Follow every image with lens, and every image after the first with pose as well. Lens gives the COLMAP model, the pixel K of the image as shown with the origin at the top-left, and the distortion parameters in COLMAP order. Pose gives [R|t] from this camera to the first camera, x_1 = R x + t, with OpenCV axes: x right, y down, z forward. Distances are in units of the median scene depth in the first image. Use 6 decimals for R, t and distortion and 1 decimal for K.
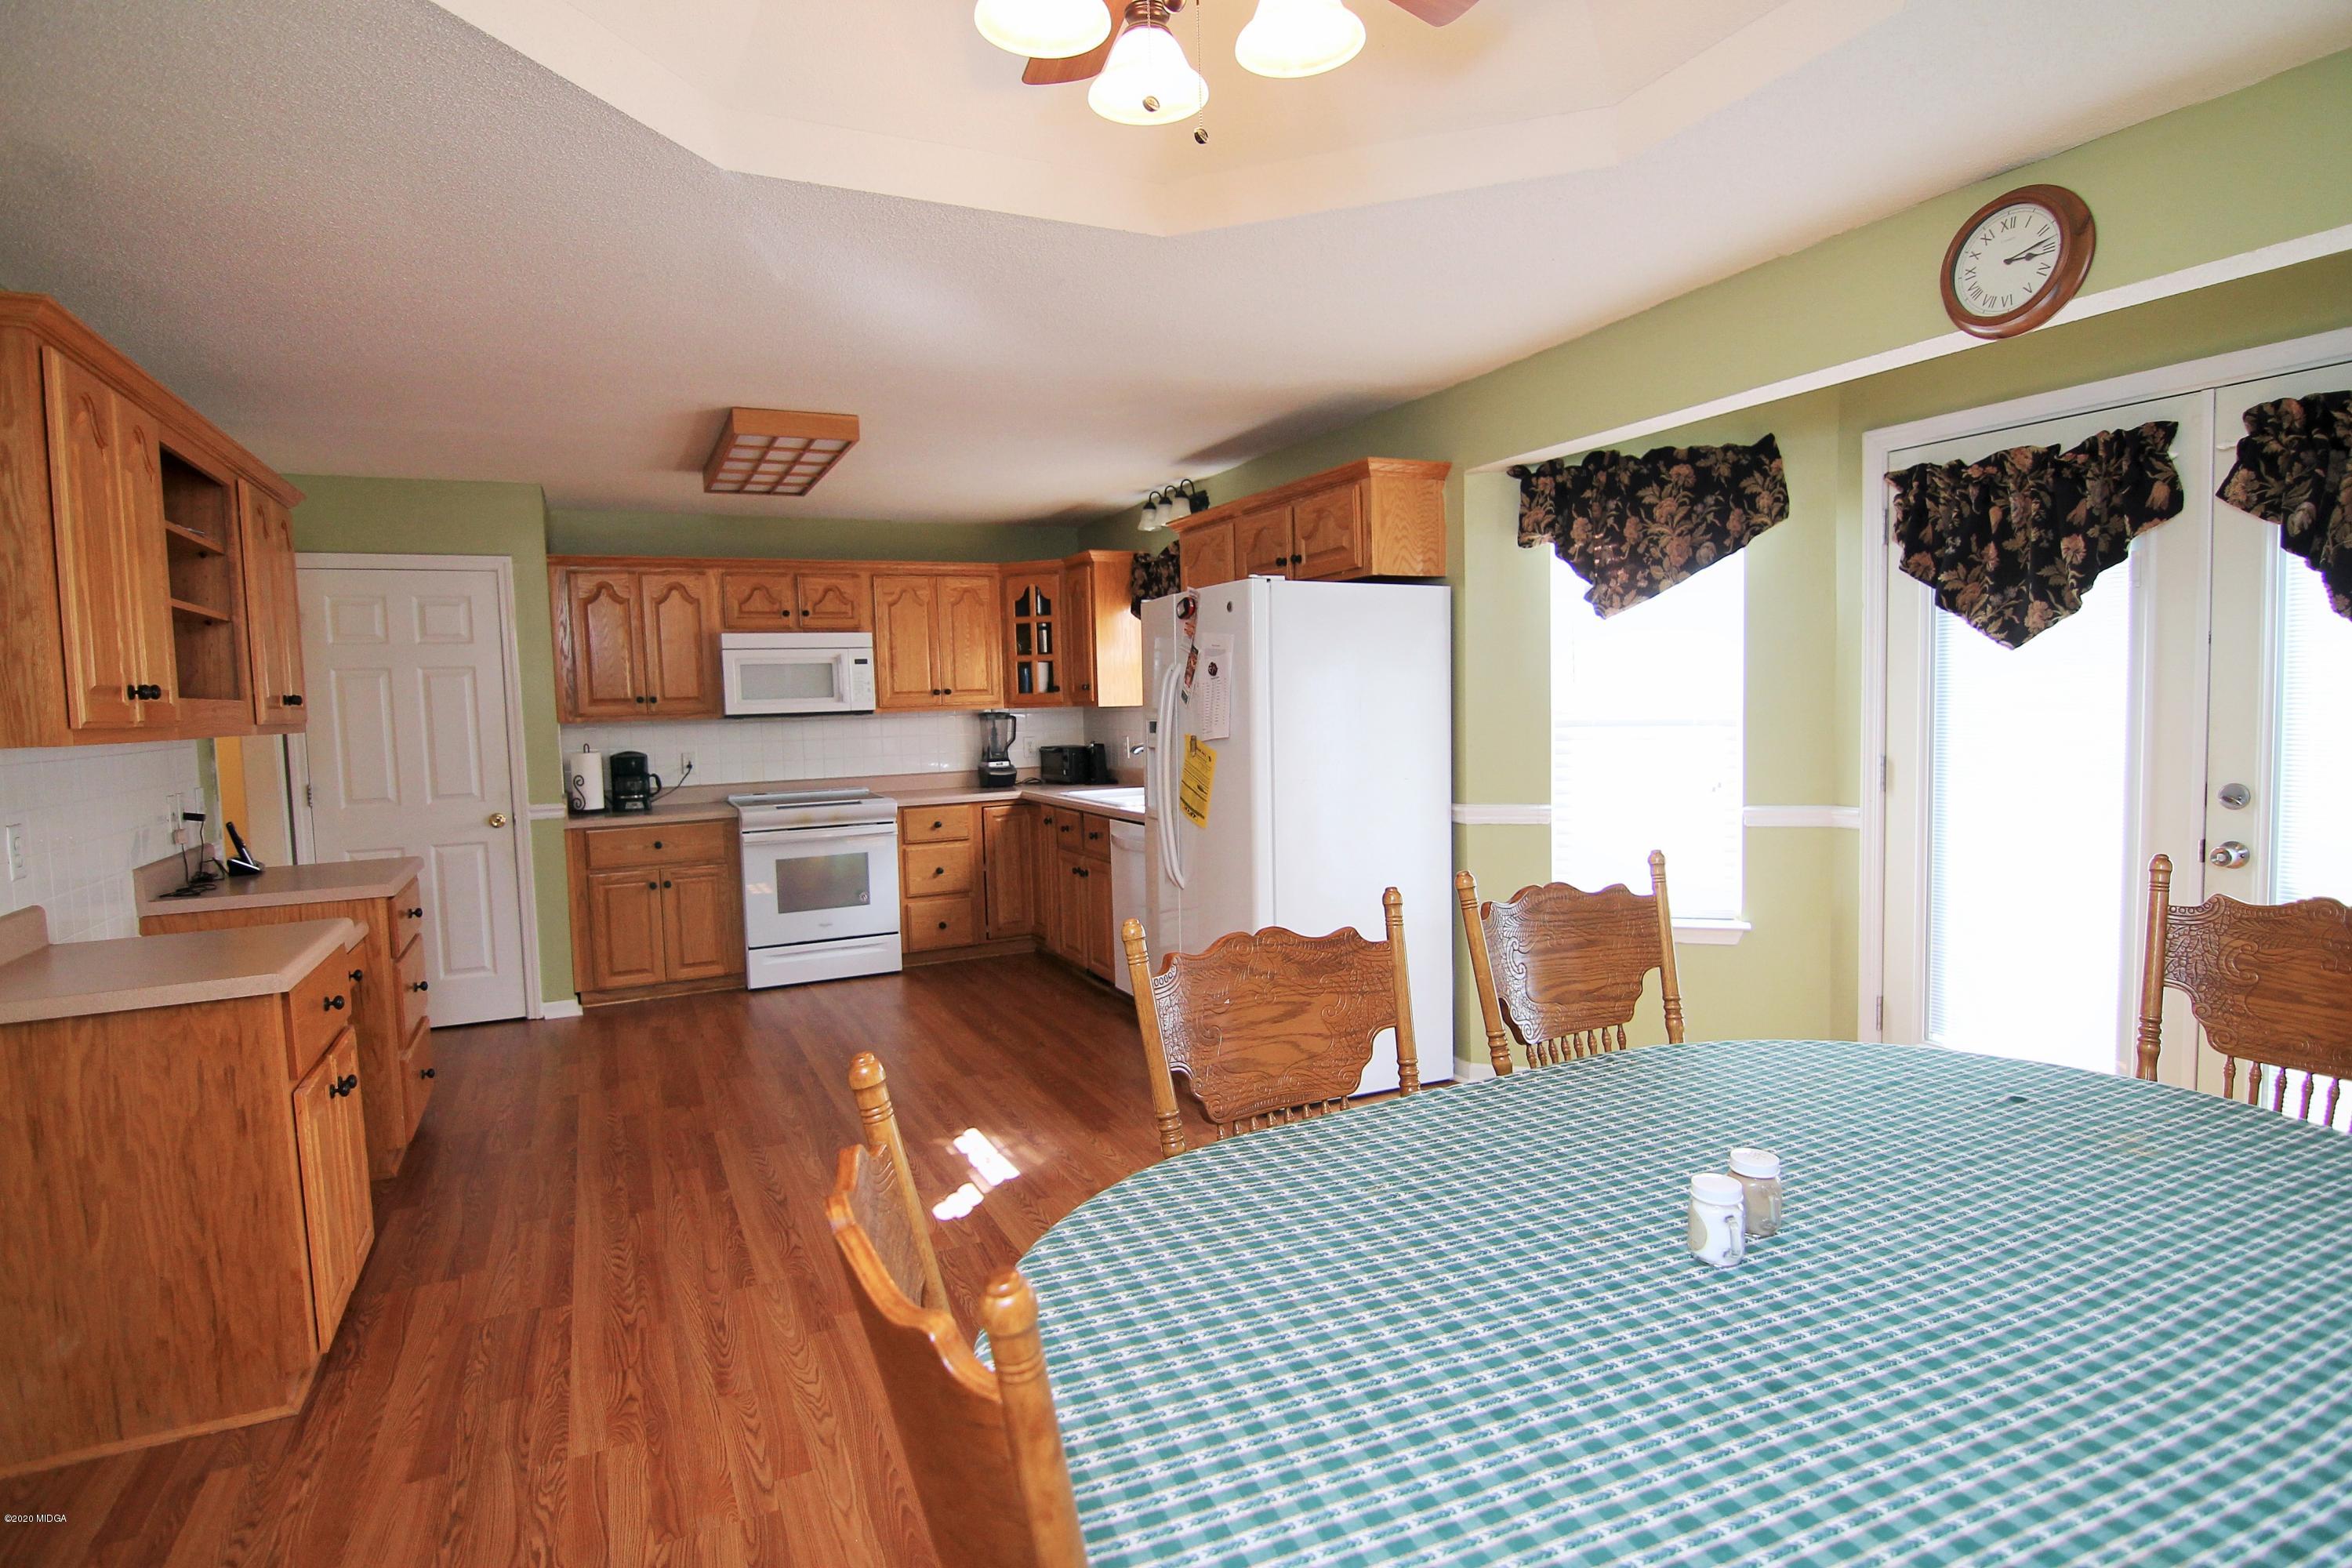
lens RADIAL K [[1208.1, 0, 1176.0], [0, 1208.1, 784.0], [0, 0, 1]] dist [-0.003683, -0.012782]
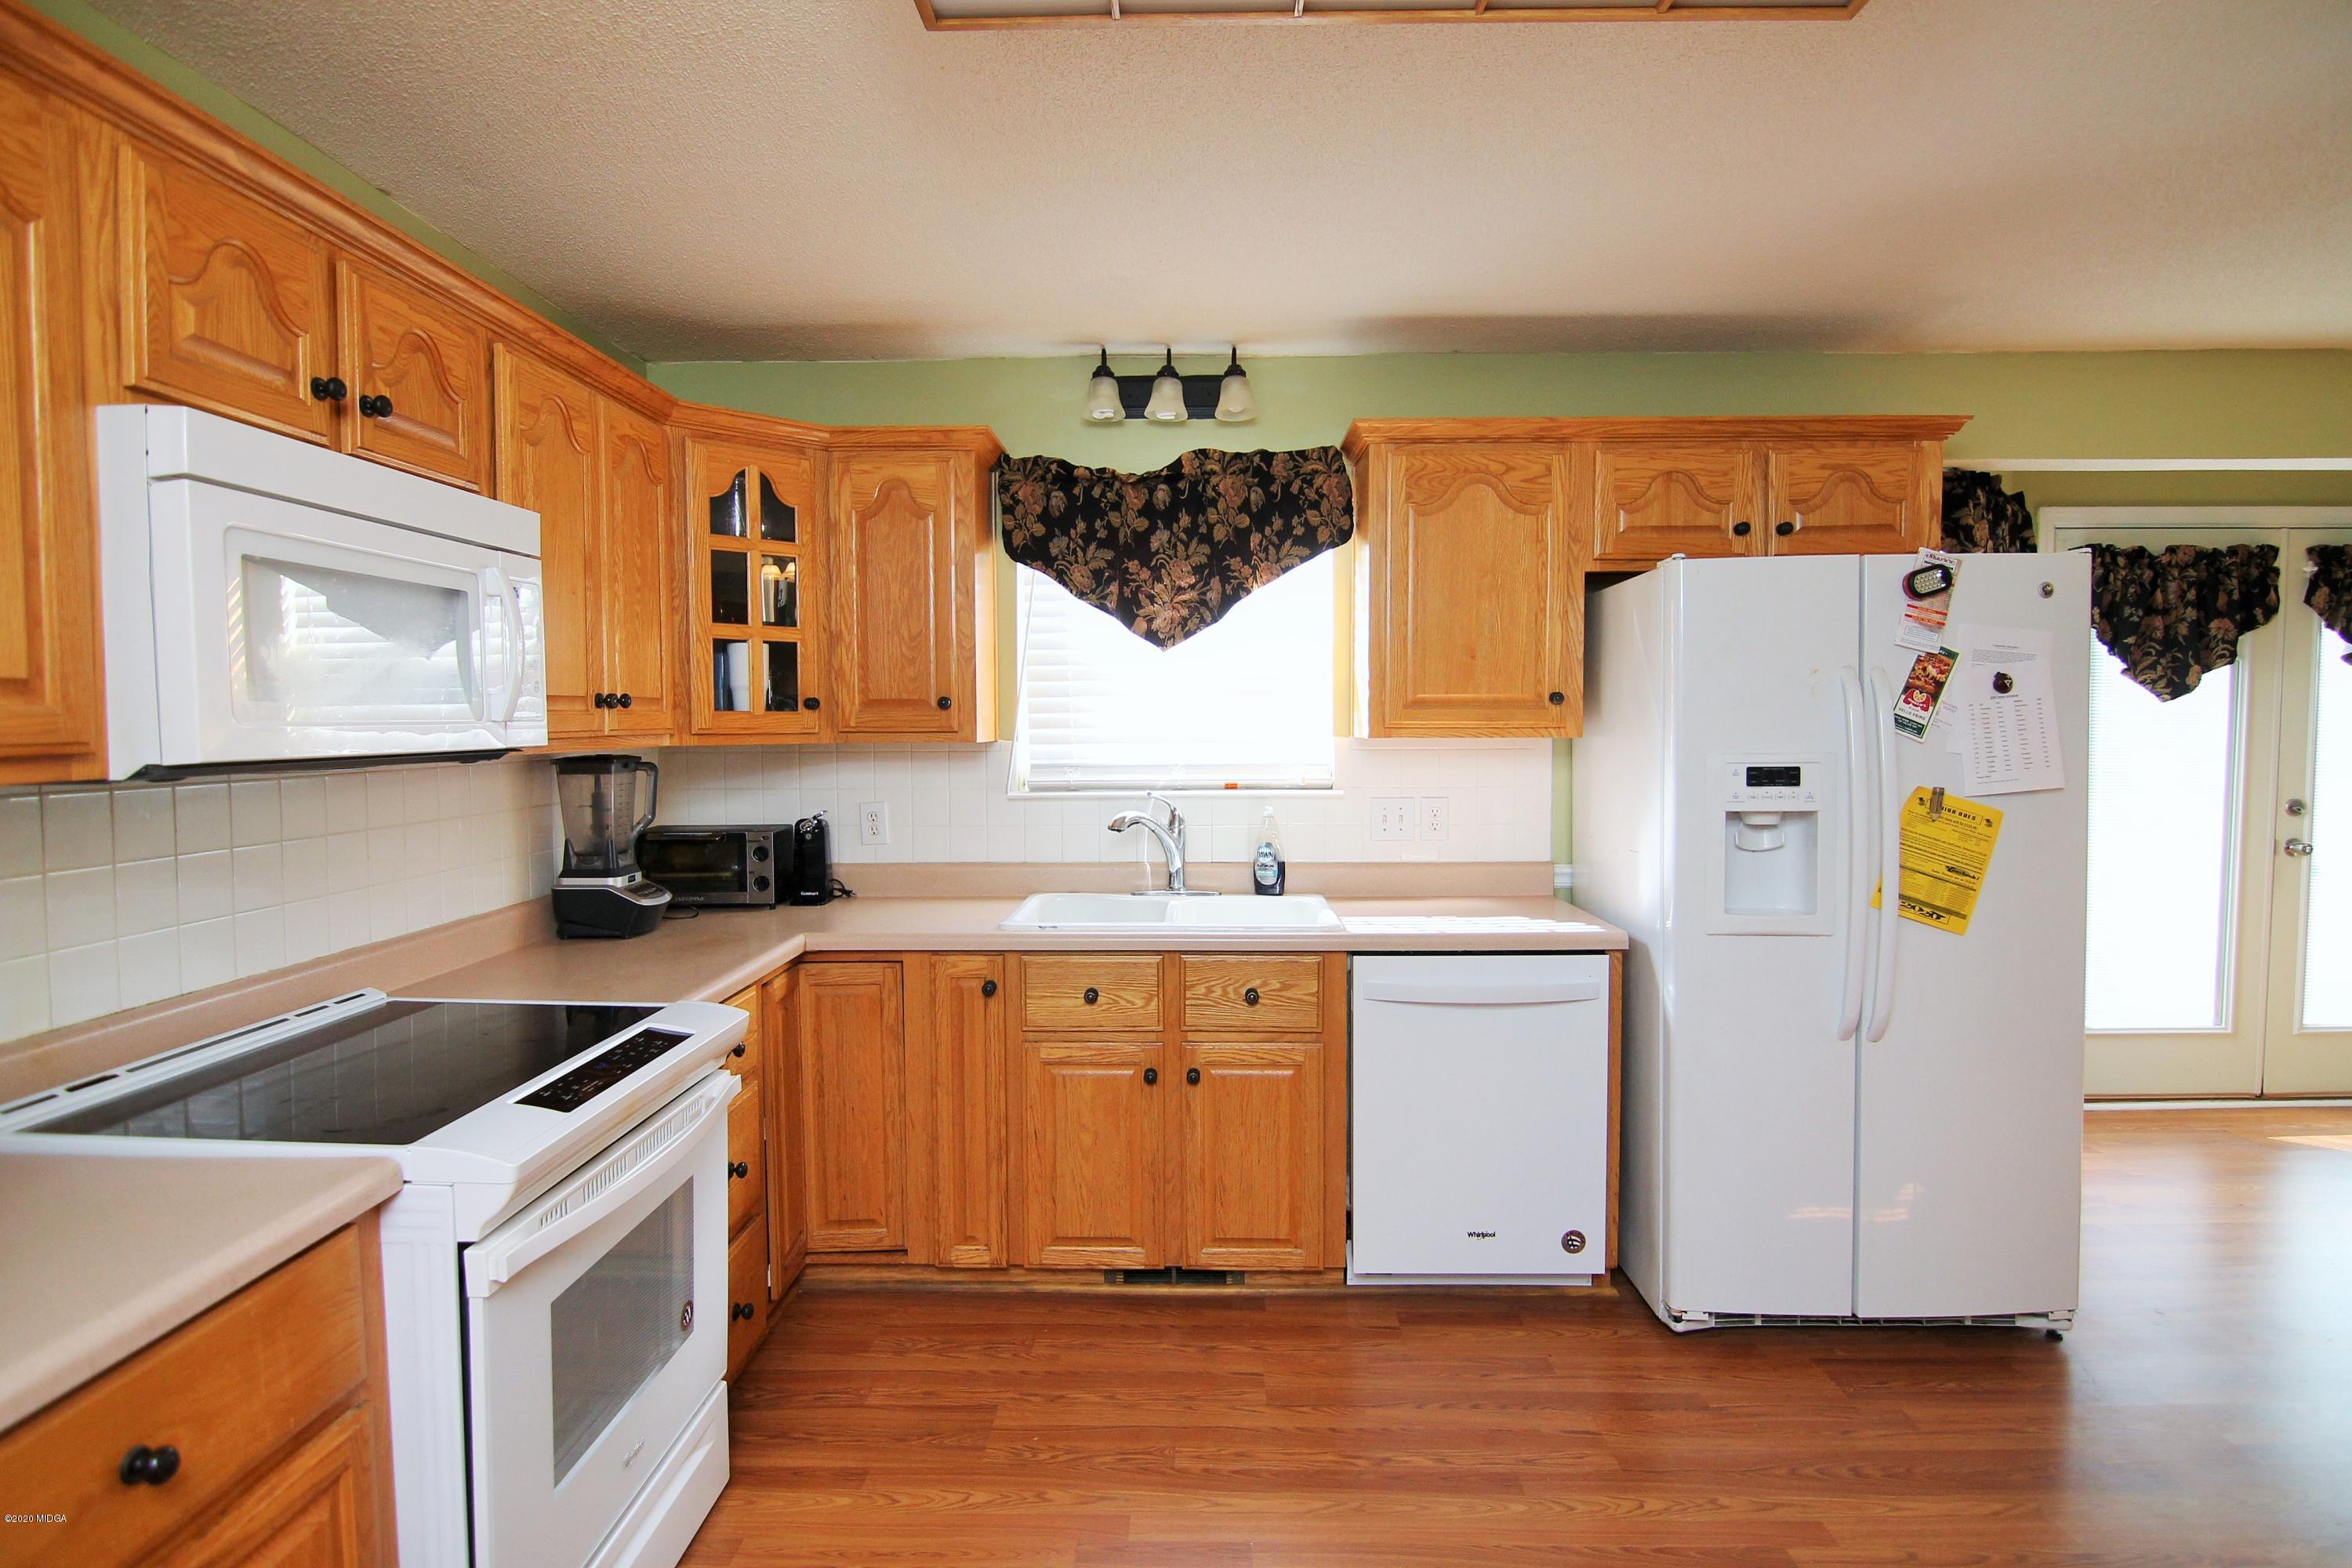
lens RADIAL K [[1208.1, 0, 1176.0], [0, 1208.1, 784.0], [0, 0, 1]] dist [-0.003683, -0.012782]
pose [[0.455260, -0.022072, 0.890085, -0.716492], [0.056179, 0.998413, -0.003976, -0.061598], [-0.888585, 0.051814, 0.455777, 1.066519]]
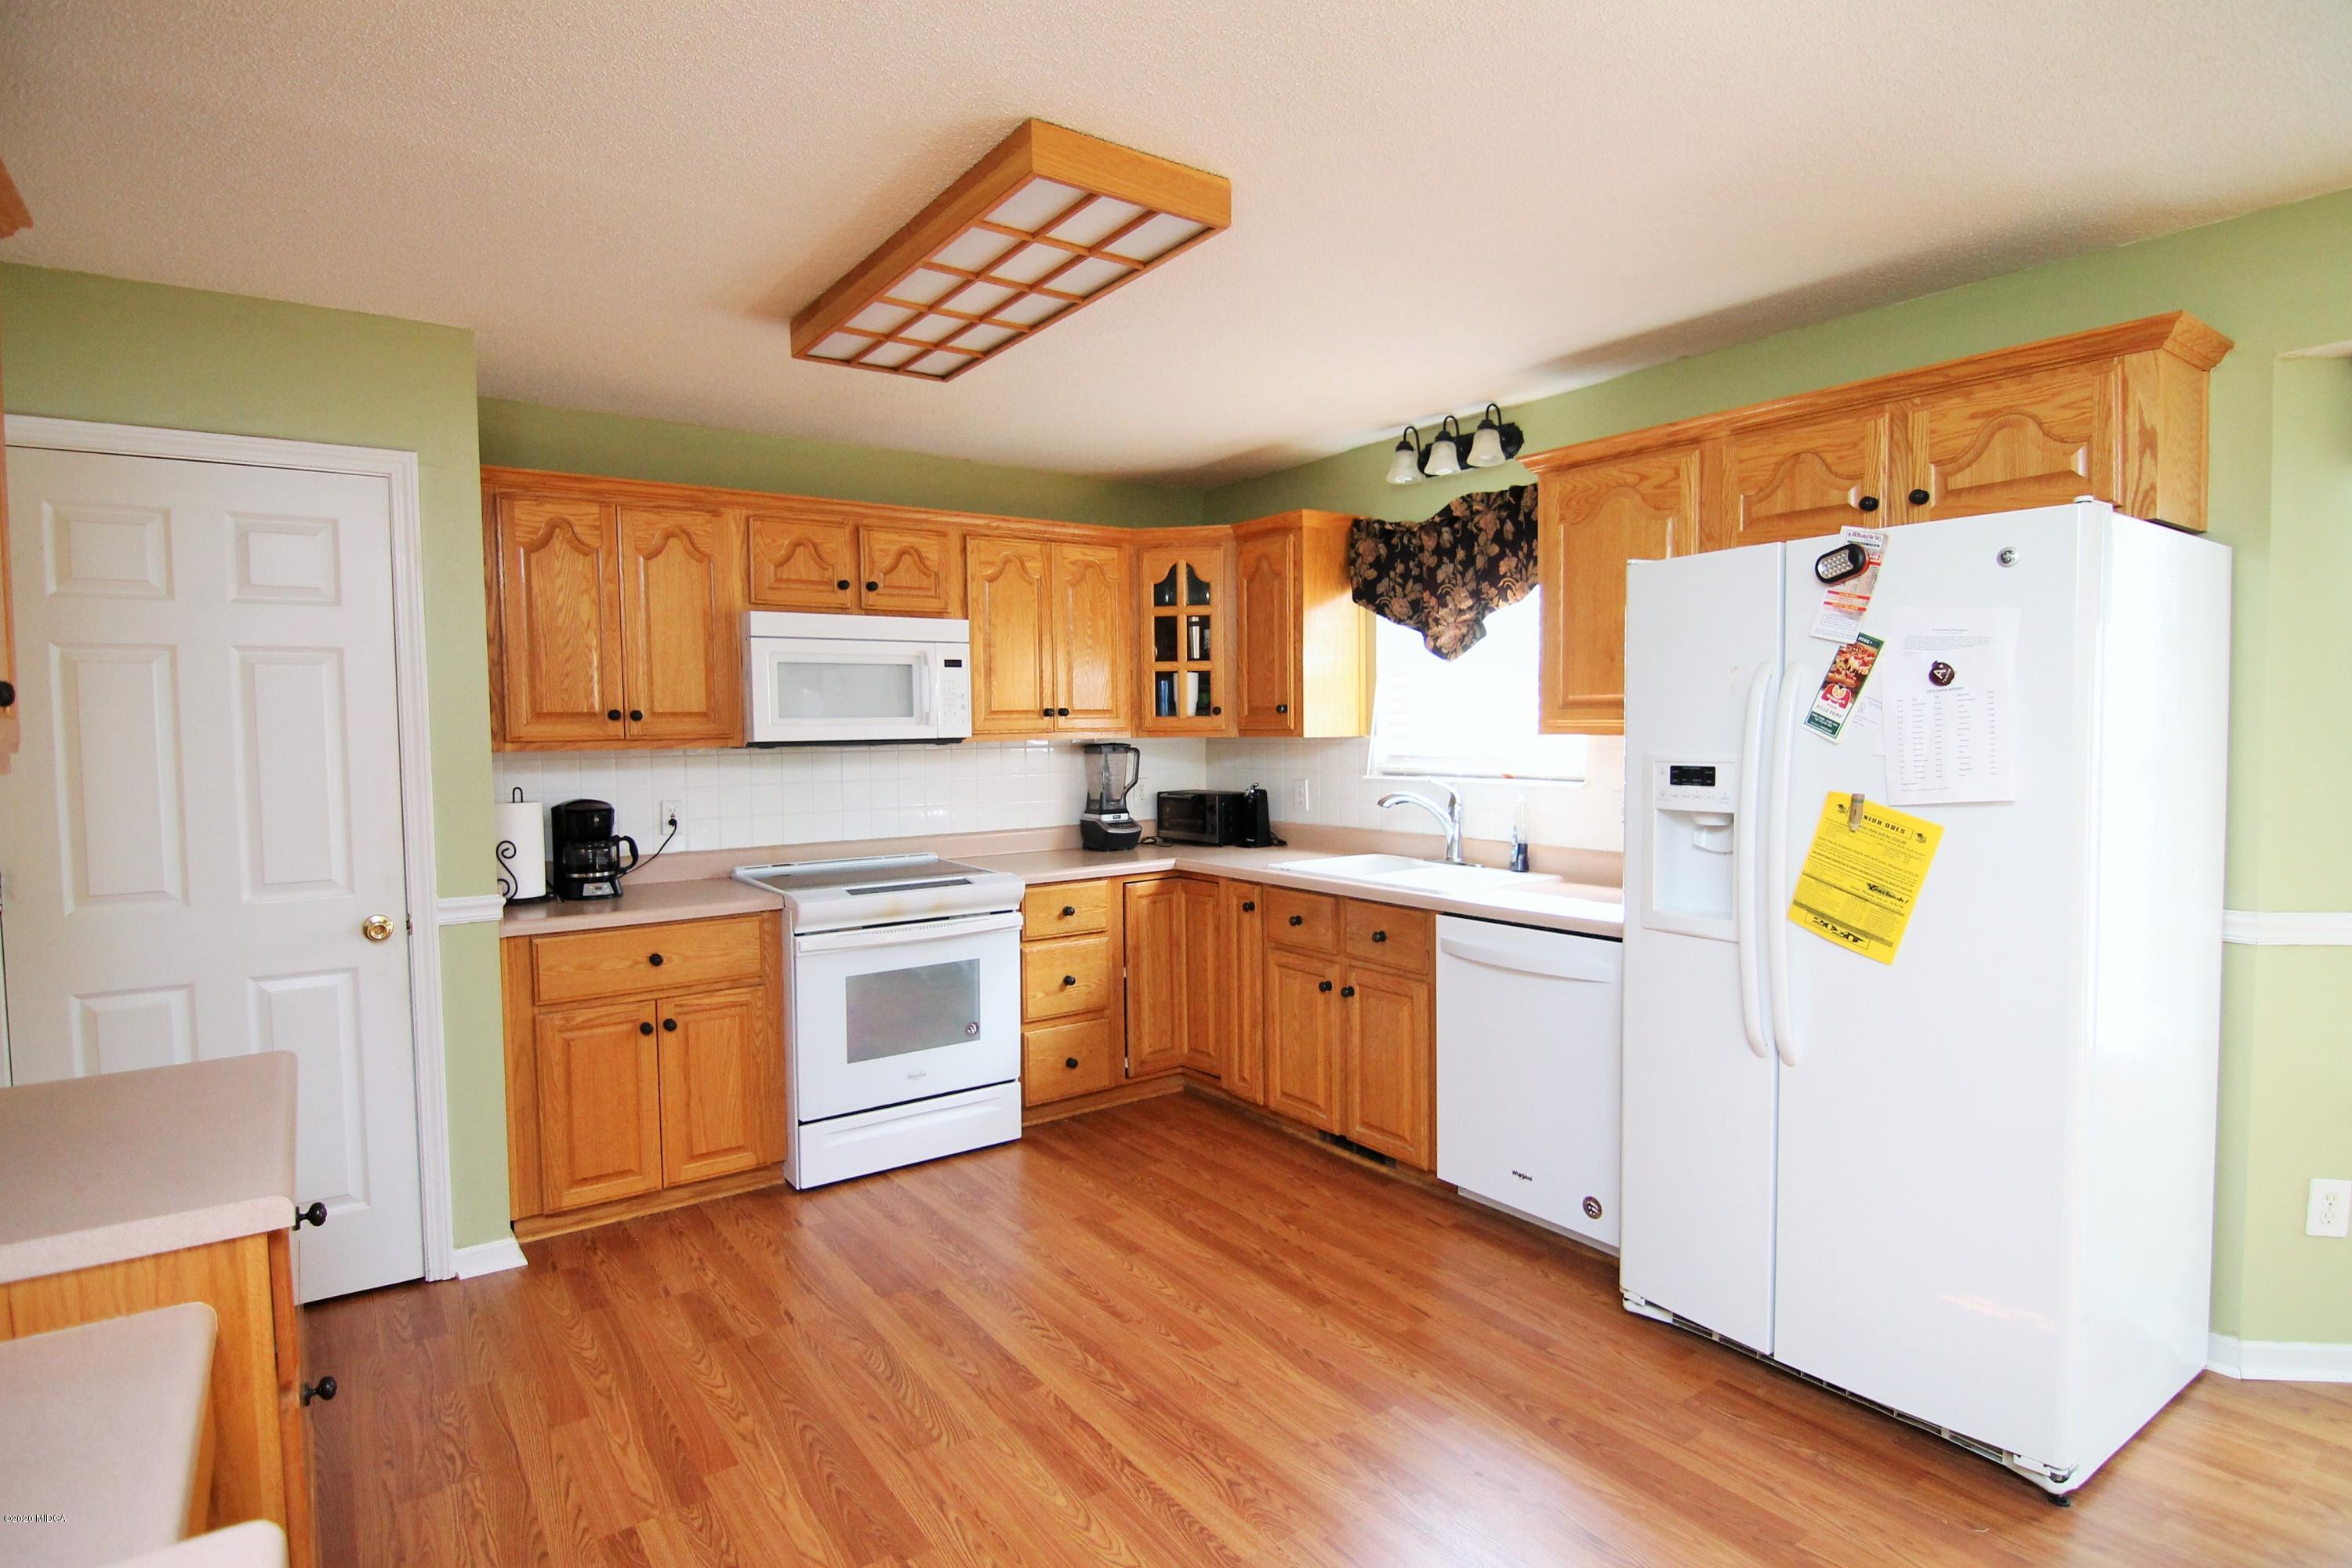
lens RADIAL K [[1208.1, 0, 1176.0], [0, 1208.1, 784.0], [0, 0, 1]] dist [-0.003683, -0.012782]
pose [[0.985060, 0.007869, 0.172033, -0.387630], [-0.003421, 0.999653, -0.026134, -0.029184], [-0.172179, 0.025155, 0.984744, 0.510131]]
